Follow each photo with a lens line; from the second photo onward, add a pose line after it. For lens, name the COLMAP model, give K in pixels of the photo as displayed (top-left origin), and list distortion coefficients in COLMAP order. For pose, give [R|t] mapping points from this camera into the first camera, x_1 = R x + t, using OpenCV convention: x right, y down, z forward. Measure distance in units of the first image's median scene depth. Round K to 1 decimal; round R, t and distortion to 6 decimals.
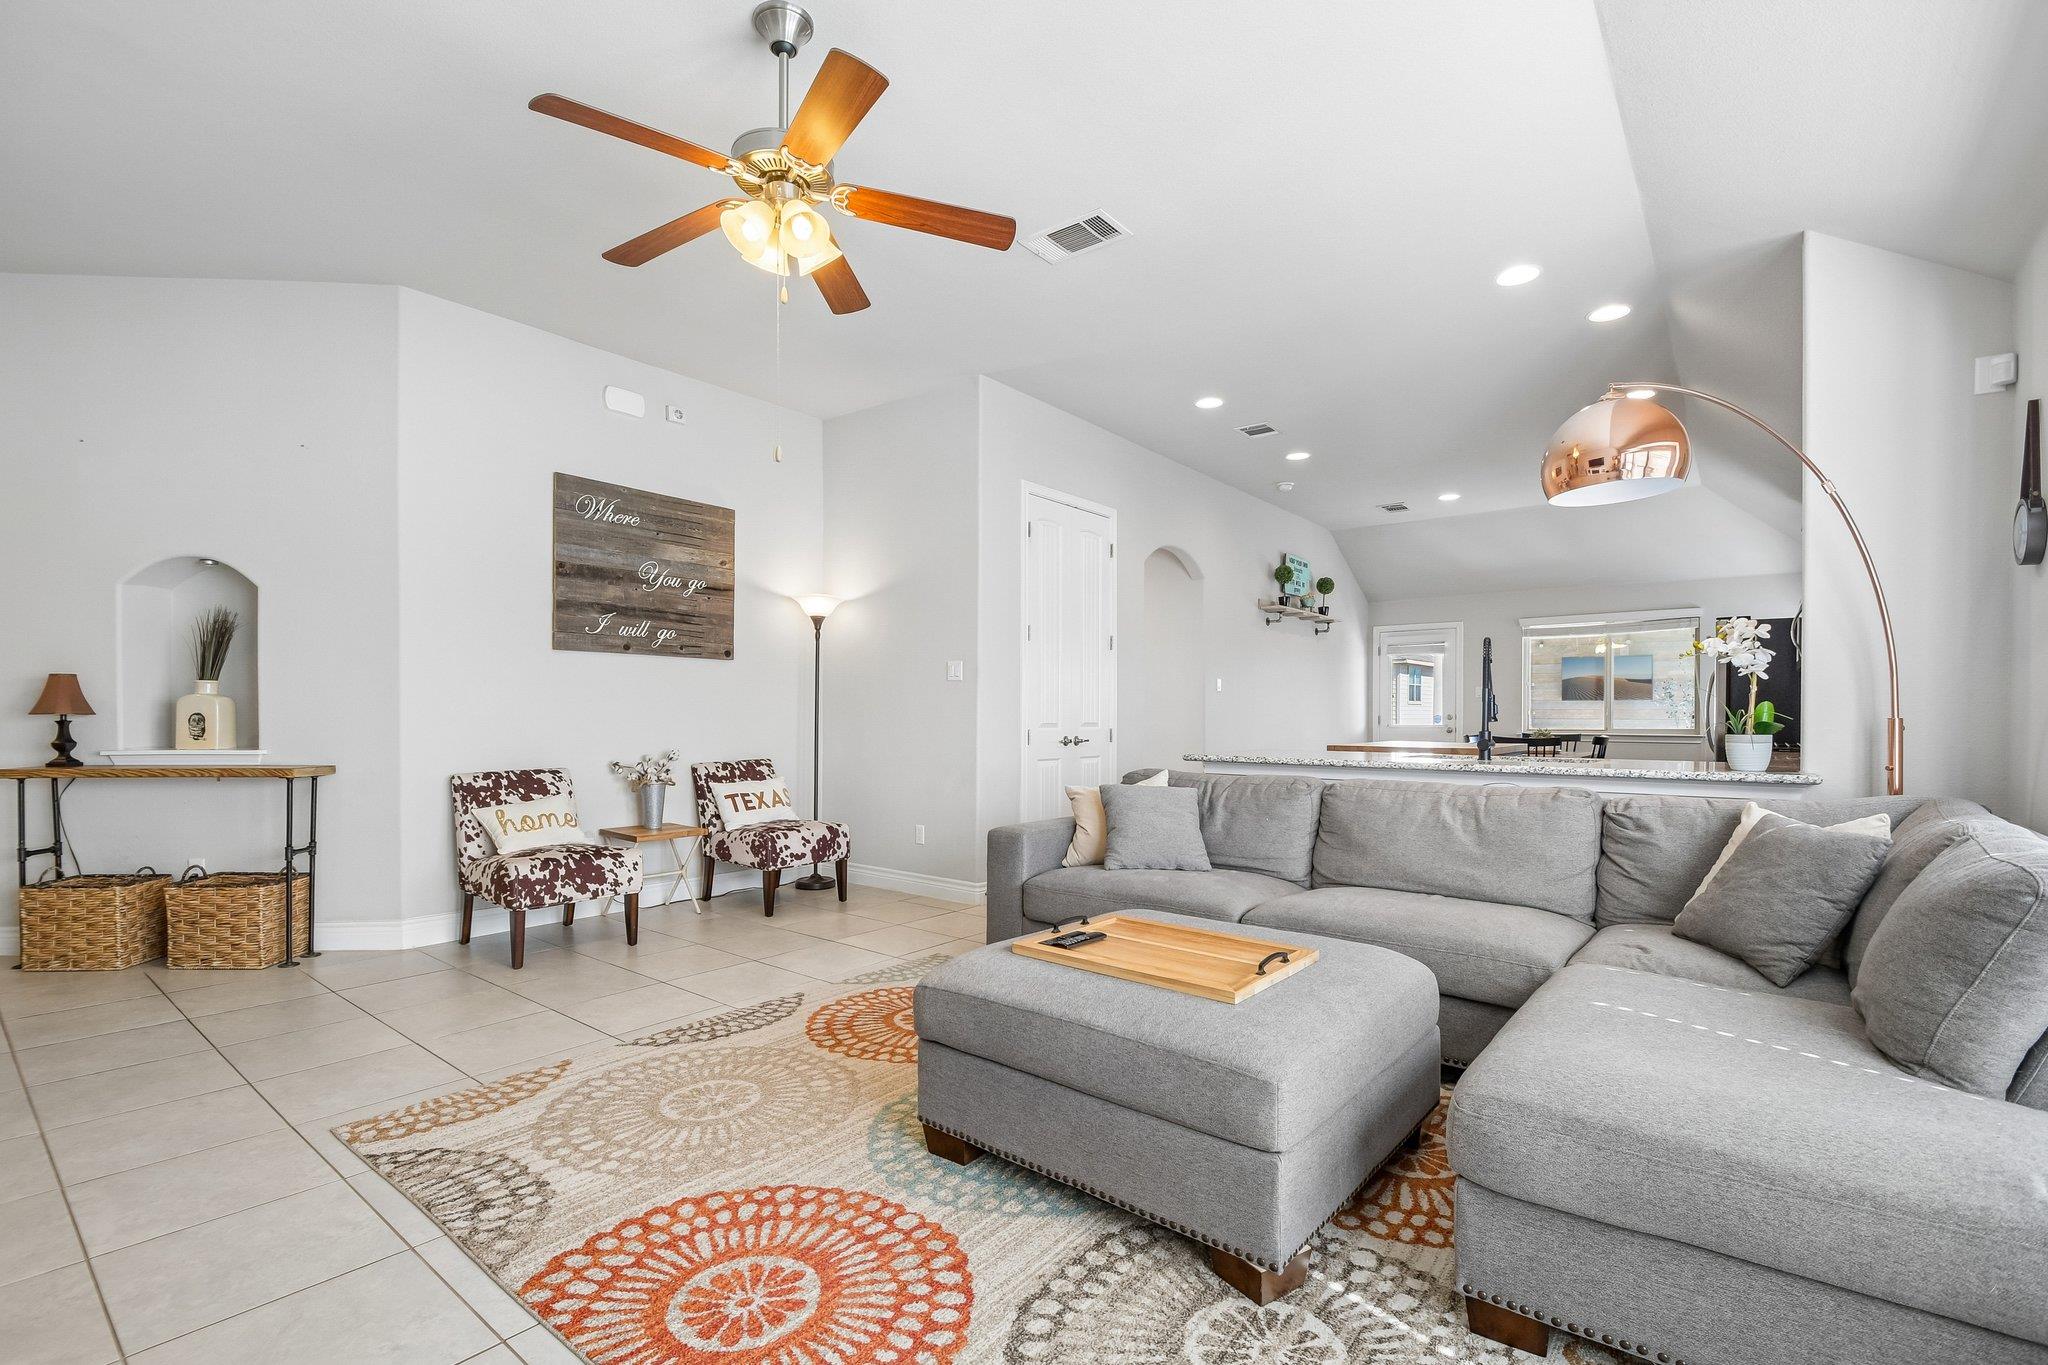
lens RADIAL K [[917.6, 0, 1028.0], [0, 917.6, 719.9], [0, 0, 1]] dist [0.007046, -0.011620]
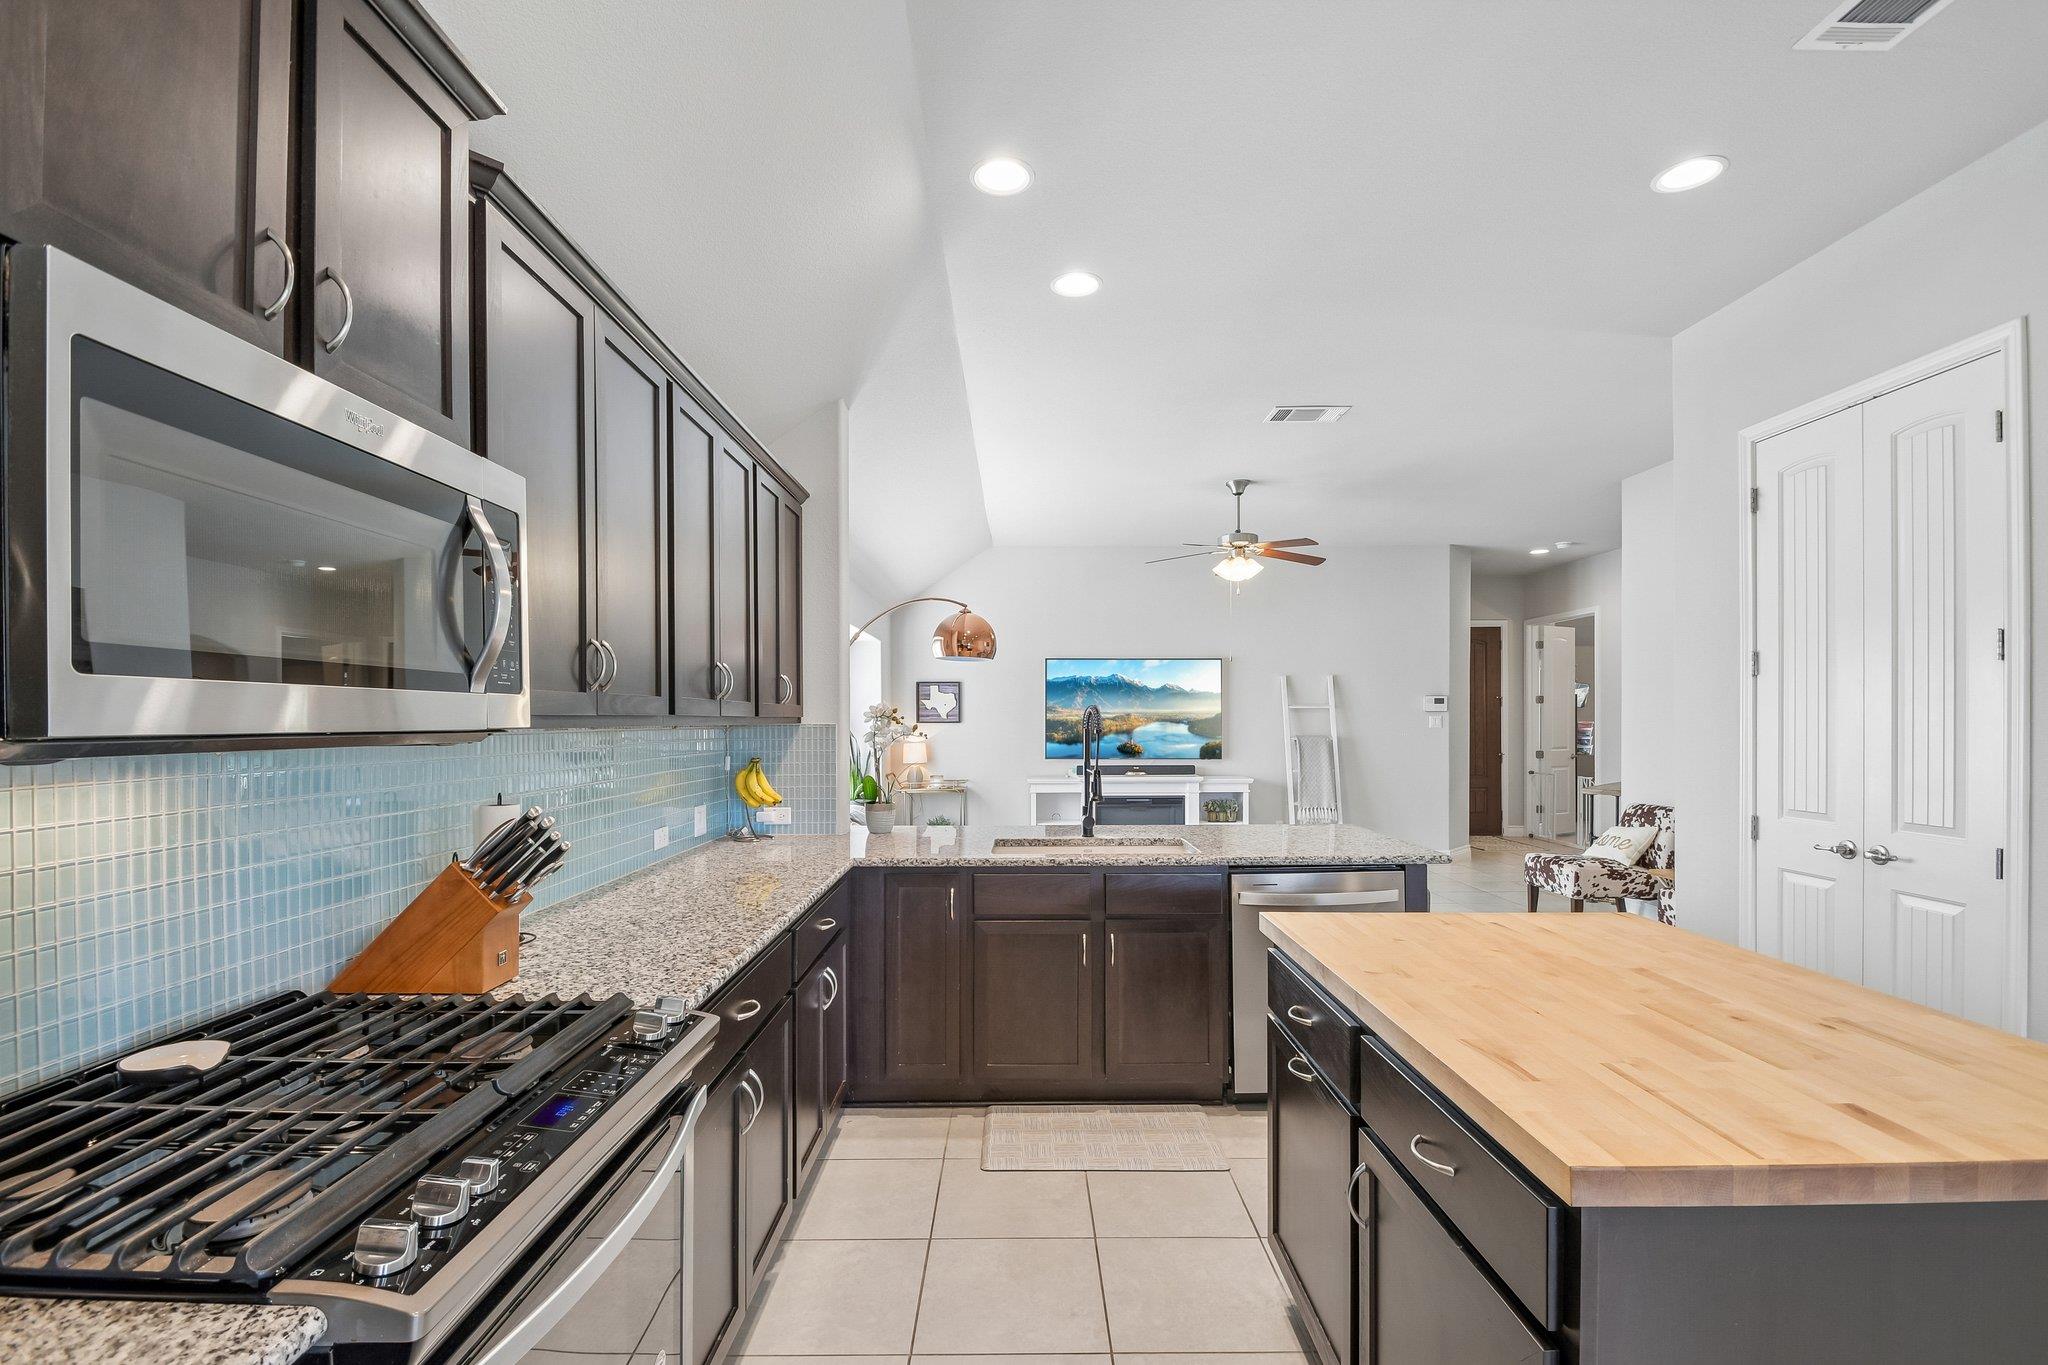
lens RADIAL K [[917.6, 0, 1015.9], [0, 917.6, 721.4], [0, 0, 1]] dist [0.007046, -0.011620]
pose [[-0.782343, 0.001779, -0.622845, 2.077229], [-0.001850, 0.999985, 0.005179, -0.147976], [0.622845, 0.005204, -0.782328, 3.084013]]
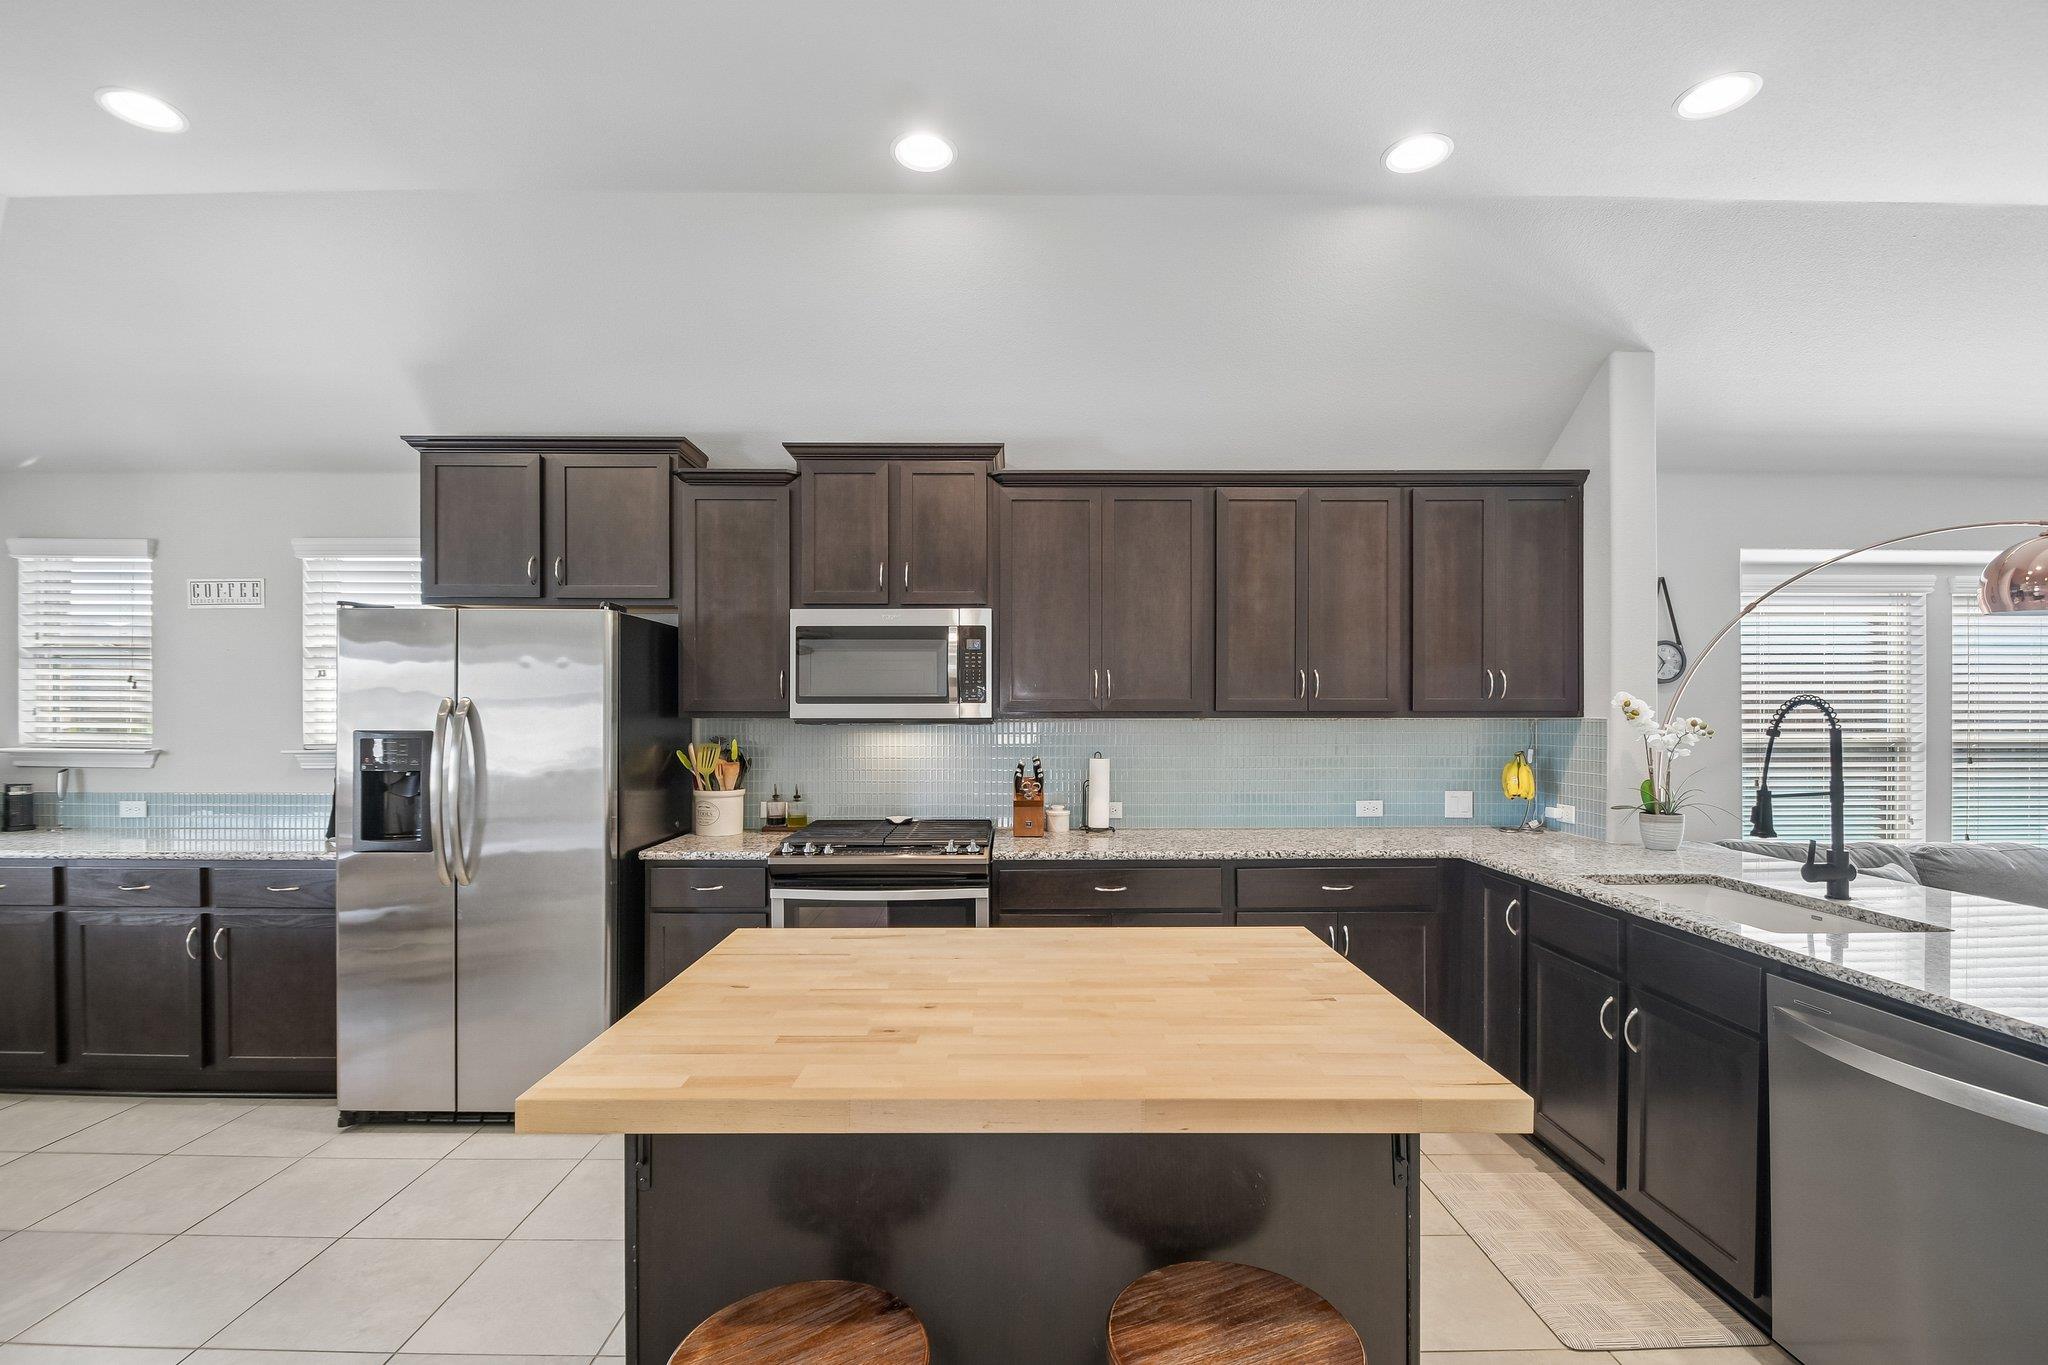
lens RADIAL K [[917.6, 0, 1013.2], [0, 917.6, 717.4], [0, 0, 1]] dist [0.007046, -0.011620]
pose [[-0.616599, -0.004168, 0.787267, 0.636563], [0.003938, 0.999957, 0.008379, -0.151356], [-0.787268, 0.008266, -0.616556, 3.266967]]
